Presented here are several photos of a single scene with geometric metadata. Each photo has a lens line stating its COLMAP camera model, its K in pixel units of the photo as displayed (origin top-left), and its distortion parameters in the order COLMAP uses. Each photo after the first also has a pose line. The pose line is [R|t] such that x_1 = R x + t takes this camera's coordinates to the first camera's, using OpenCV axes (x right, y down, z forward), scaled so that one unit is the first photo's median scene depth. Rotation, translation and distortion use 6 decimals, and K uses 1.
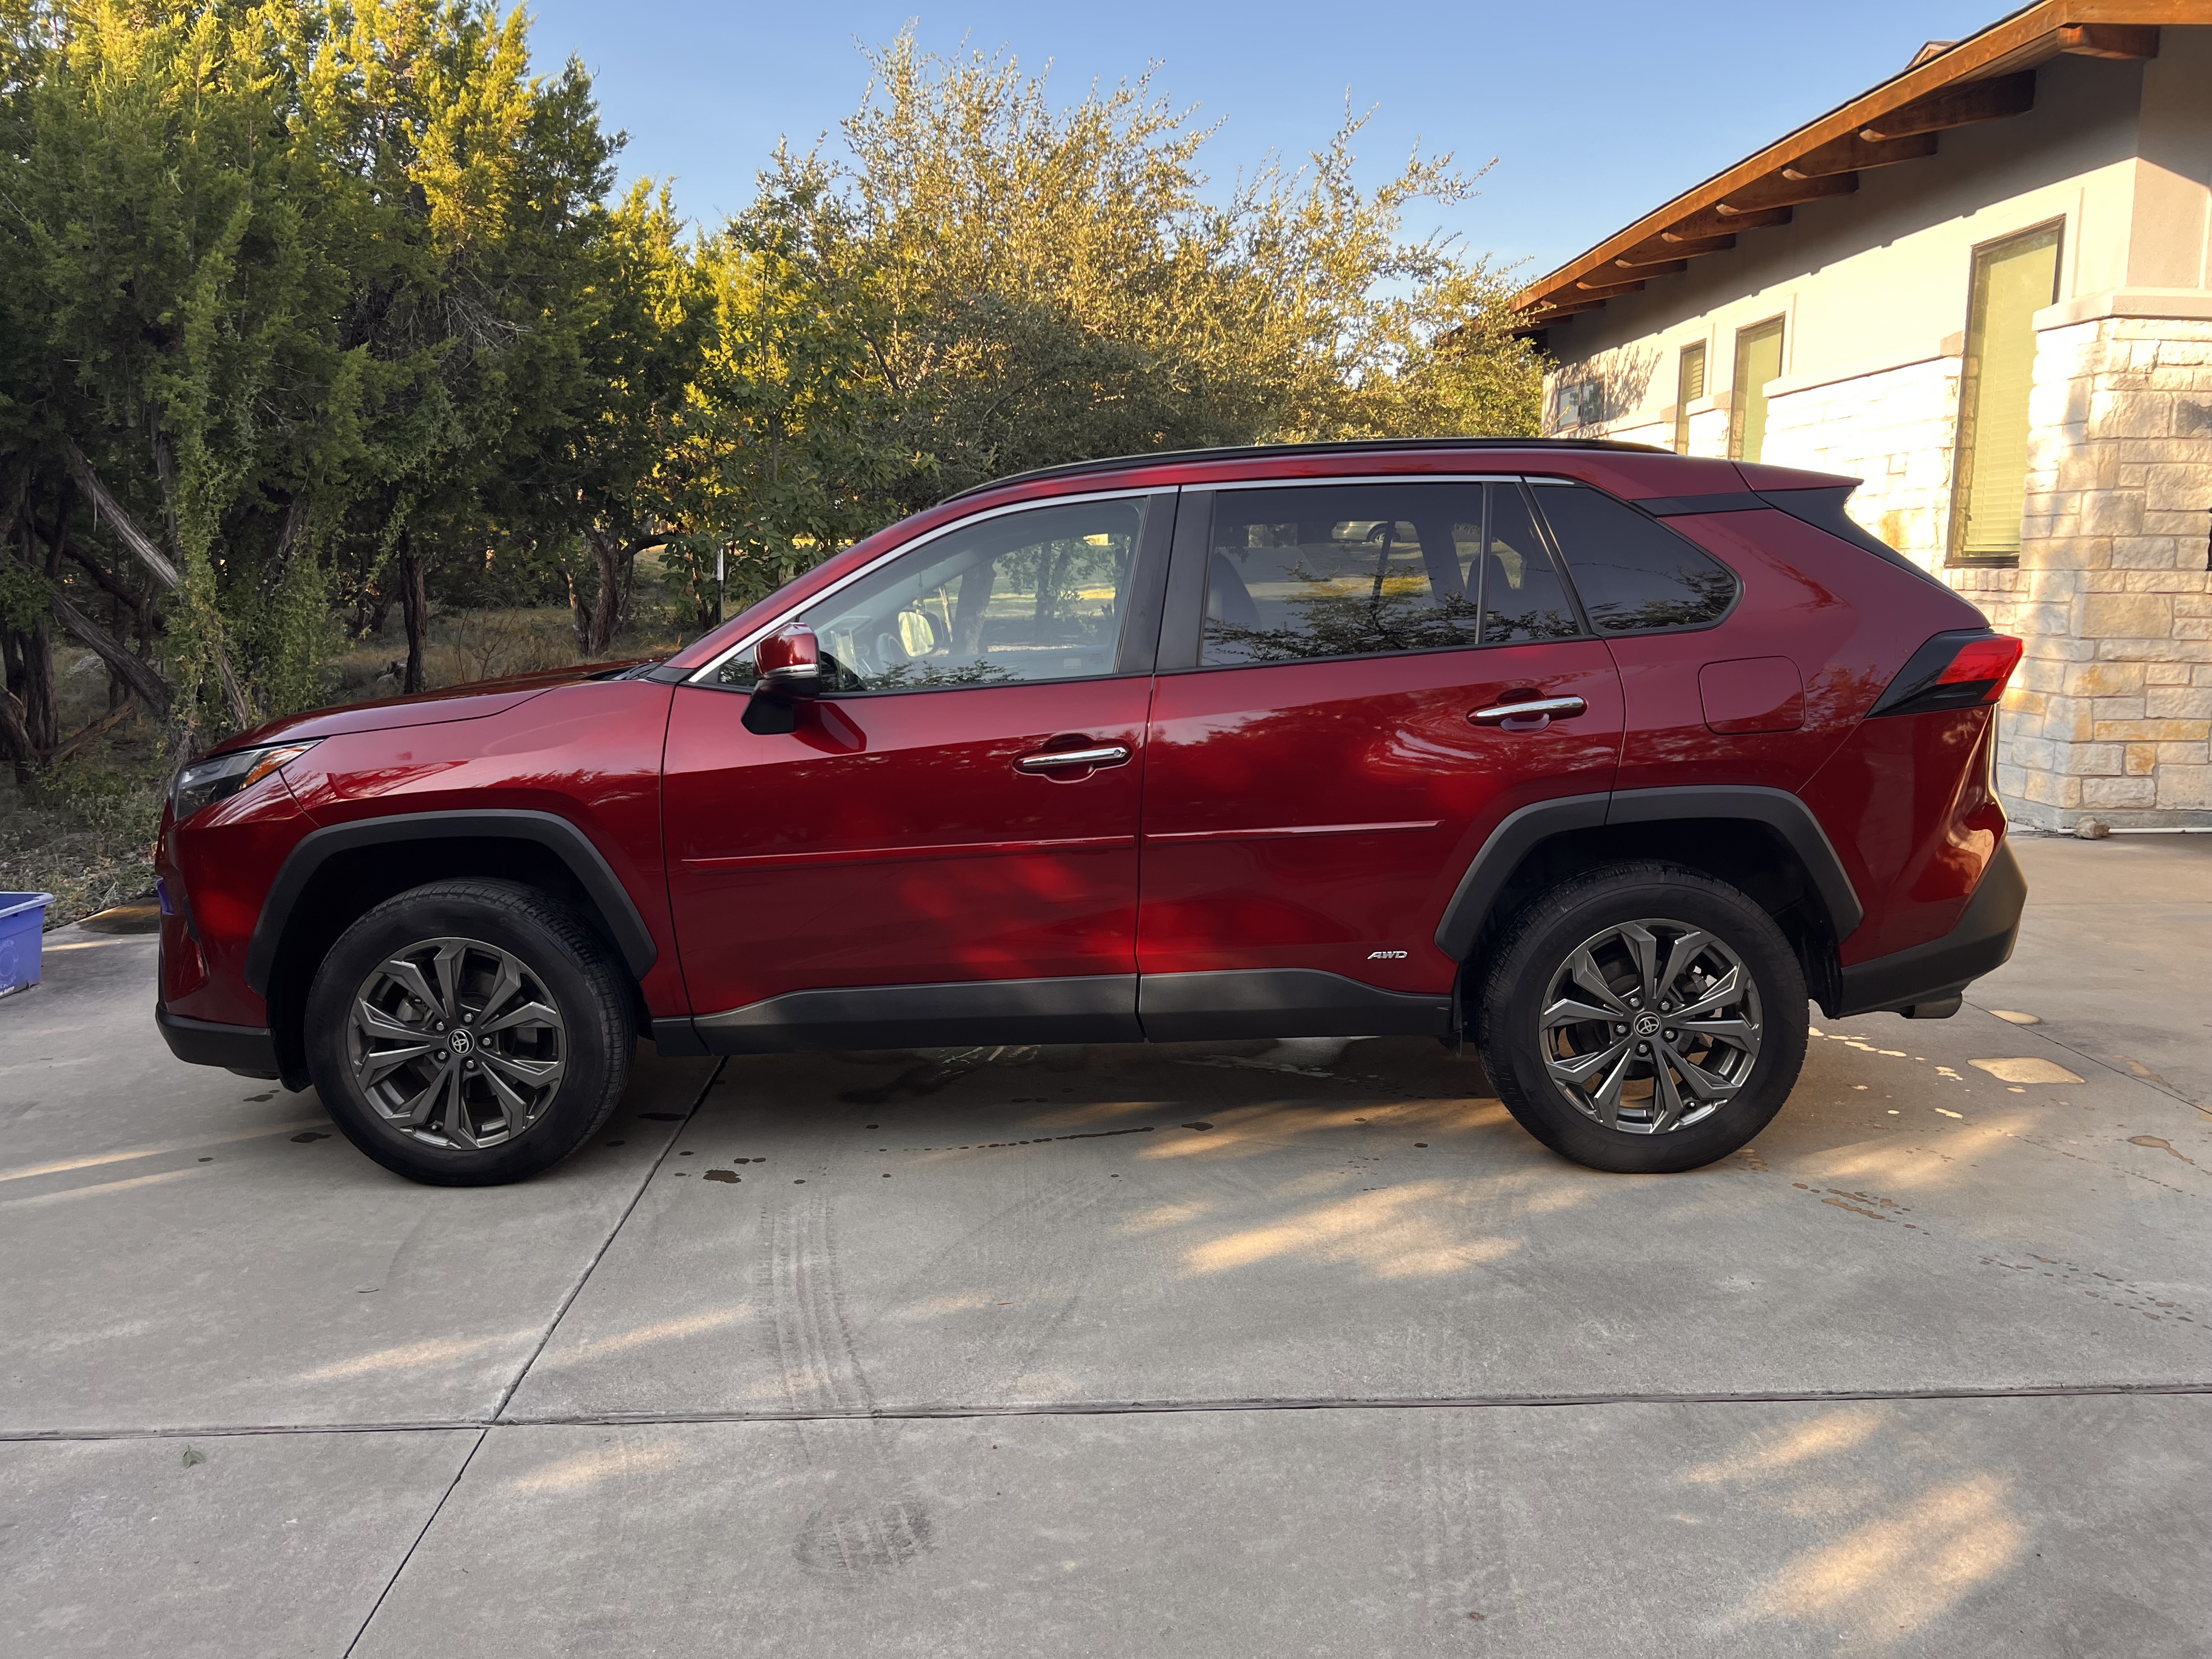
lens RADIAL K [[1668.2, 0, 1097.0], [0, 1668.2, 840.0], [0, 0, 1]] dist [0.031334, -0.038154]
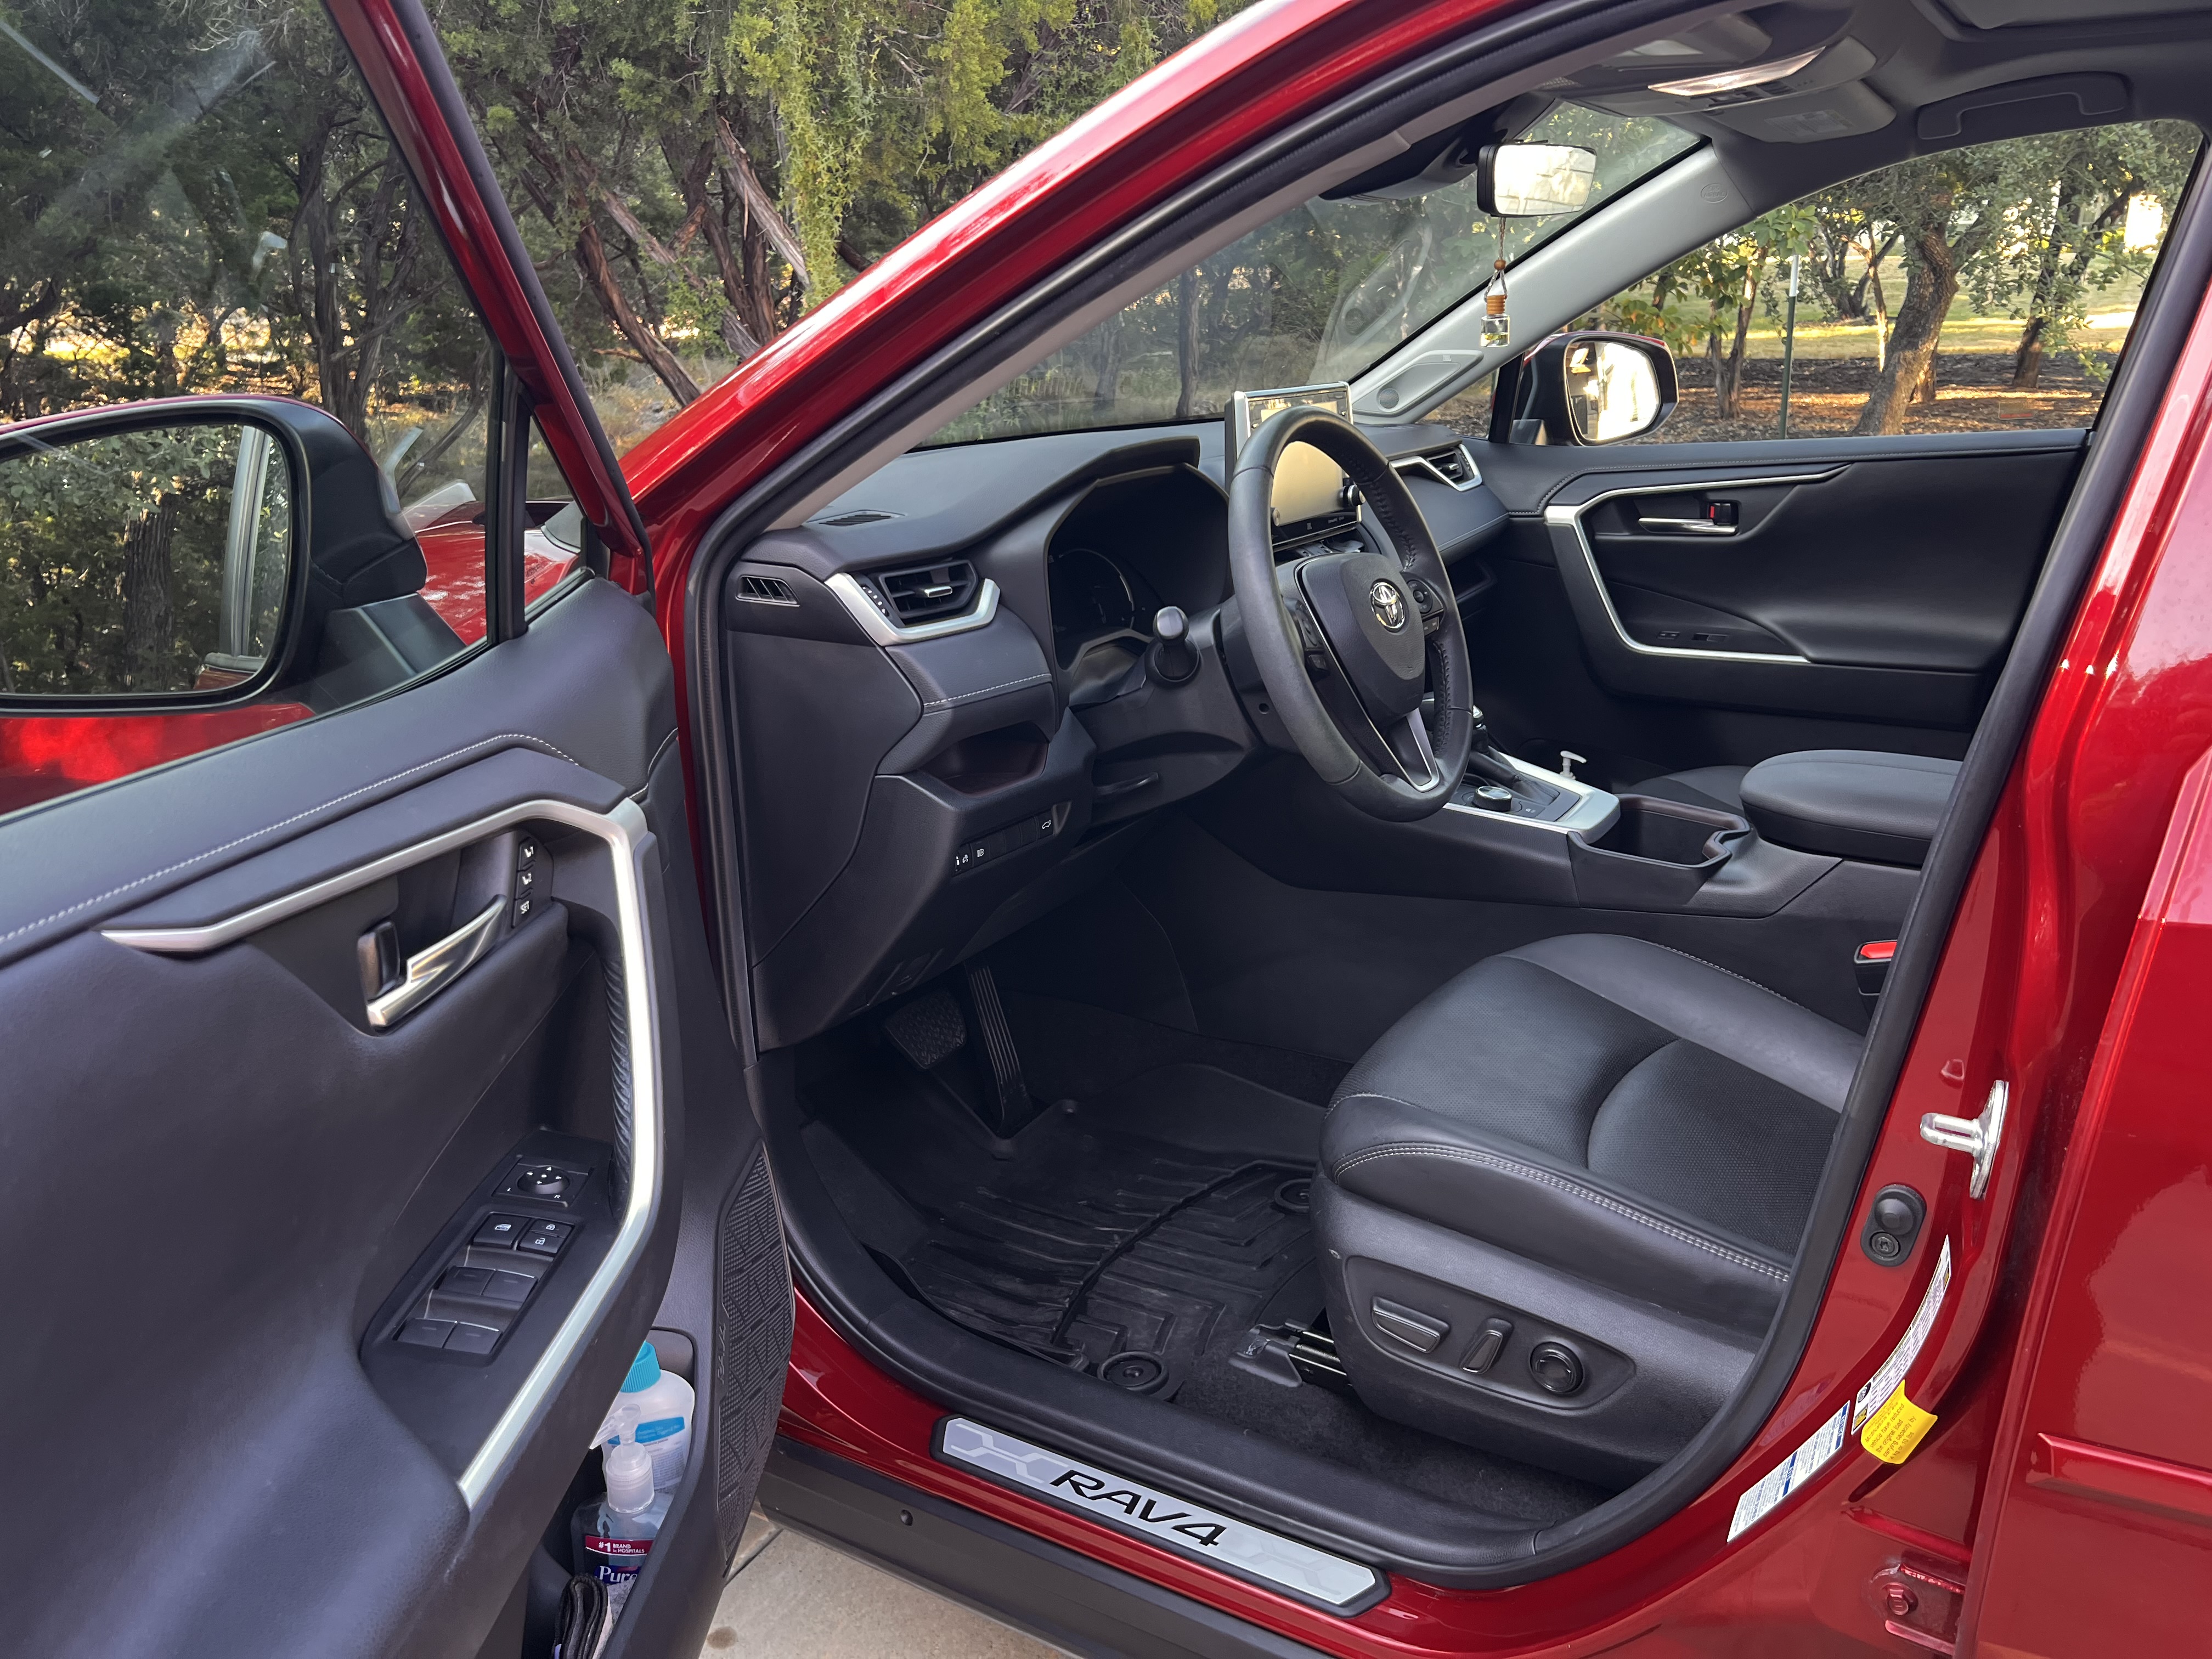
lens RADIAL K [[1668.2, 0, 1108.8], [0, 1668.2, 825.1], [0, 0, 1]] dist [0.031334, -0.038154]
pose [[0.859533, 0.147117, -0.489449, 0.017878], [-0.075739, 0.983766, 0.162690, -0.044945], [0.505437, -0.102767, 0.856722, 0.348141]]
